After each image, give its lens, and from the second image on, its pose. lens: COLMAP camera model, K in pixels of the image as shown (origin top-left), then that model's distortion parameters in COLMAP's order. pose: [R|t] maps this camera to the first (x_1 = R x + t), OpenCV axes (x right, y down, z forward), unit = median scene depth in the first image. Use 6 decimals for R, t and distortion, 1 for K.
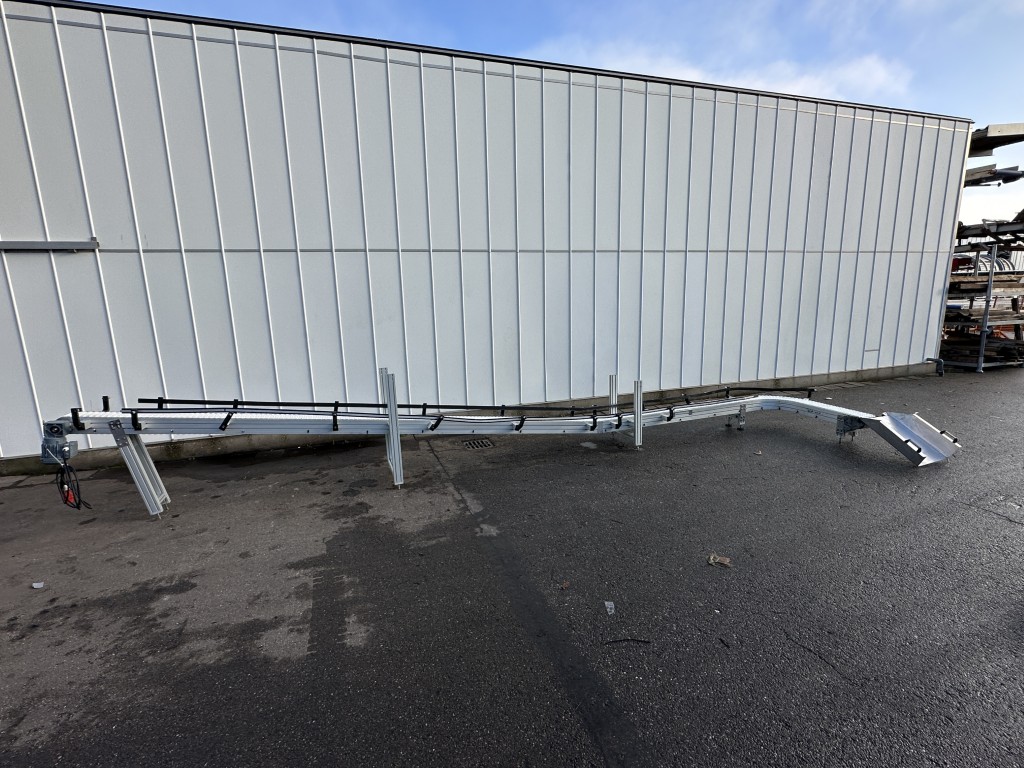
lens RADIAL K [[484.6, 0, 507.5], [0, 484.6, 383.0], [0, 0, 1]] dist [-0.001156, -0.000053]
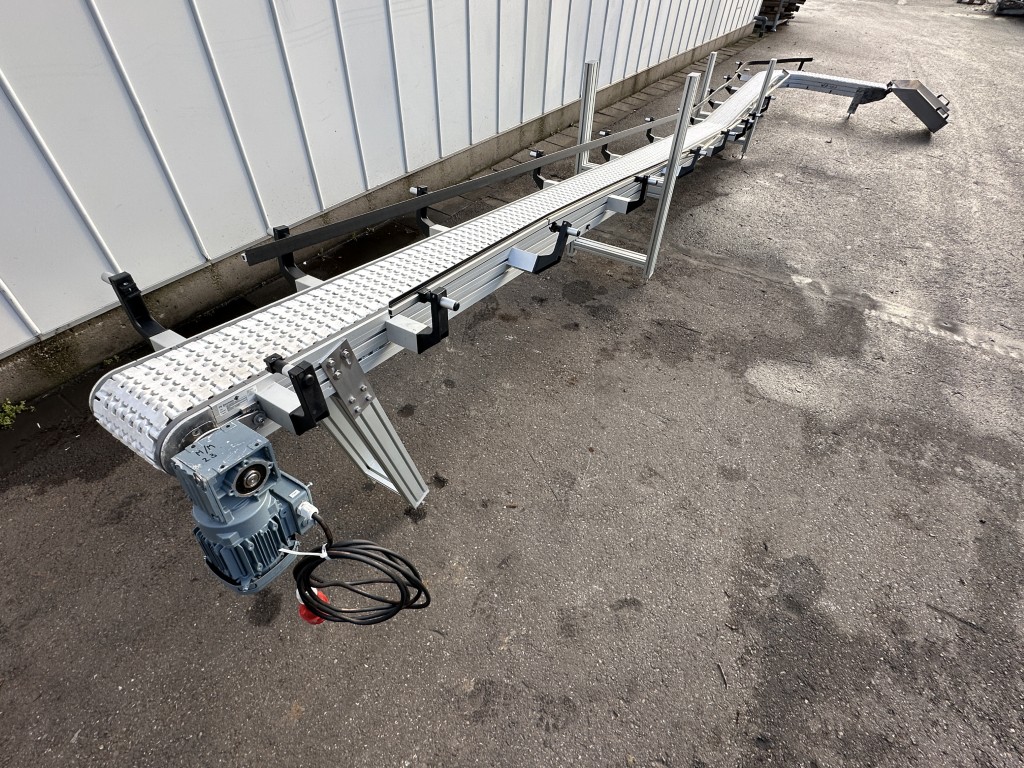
lens RADIAL K [[484.6, 0, 510.0], [0, 484.6, 384.2], [0, 0, 1]] dist [-0.001156, -0.000053]
pose [[0.781714, -0.392593, 0.484556, -0.859896], [0.059596, 0.820454, 0.568598, -0.060760], [-0.620783, -0.415603, 0.664757, 0.726299]]
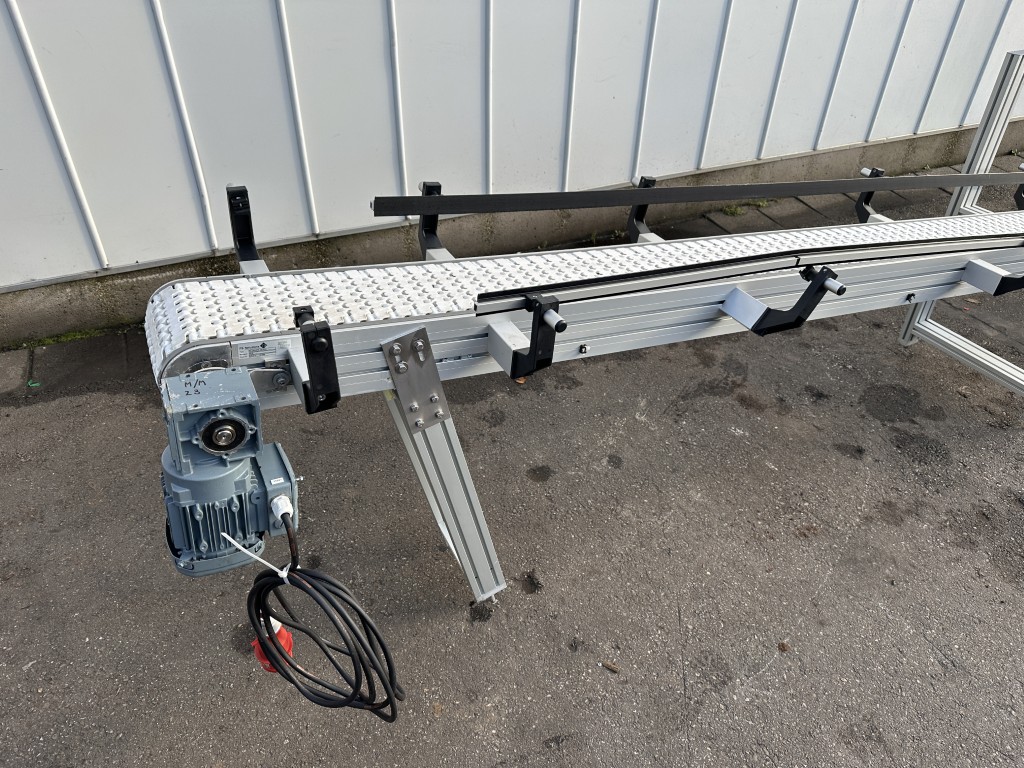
lens RADIAL K [[721.8, 0, 516.3], [0, 721.8, 379.3], [0, 0, 1]] dist [0.046586, -0.052219]
pose [[0.990391, -0.030291, 0.134935, -0.790768], [-0.033381, 0.894506, 0.445808, -0.052581], [-0.134204, -0.446029, 0.884900, 0.680341]]
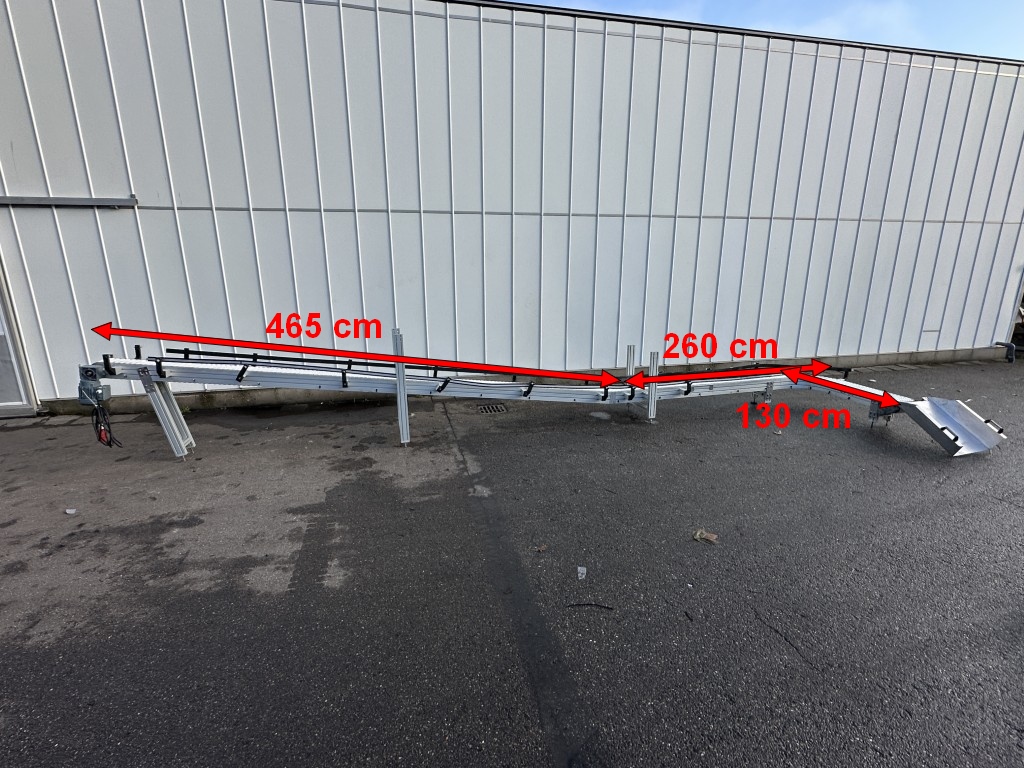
lens RADIAL K [[484.6, 0, 506.4], [0, 484.6, 383.3], [0, 0, 1]] dist [-0.001156, -0.000053]
pose [[0.994485, 0.046842, -0.093836, 0.092848], [-0.040680, 0.996954, 0.066536, 0.007311], [0.096667, -0.062352, 0.993362, 0.006982]]
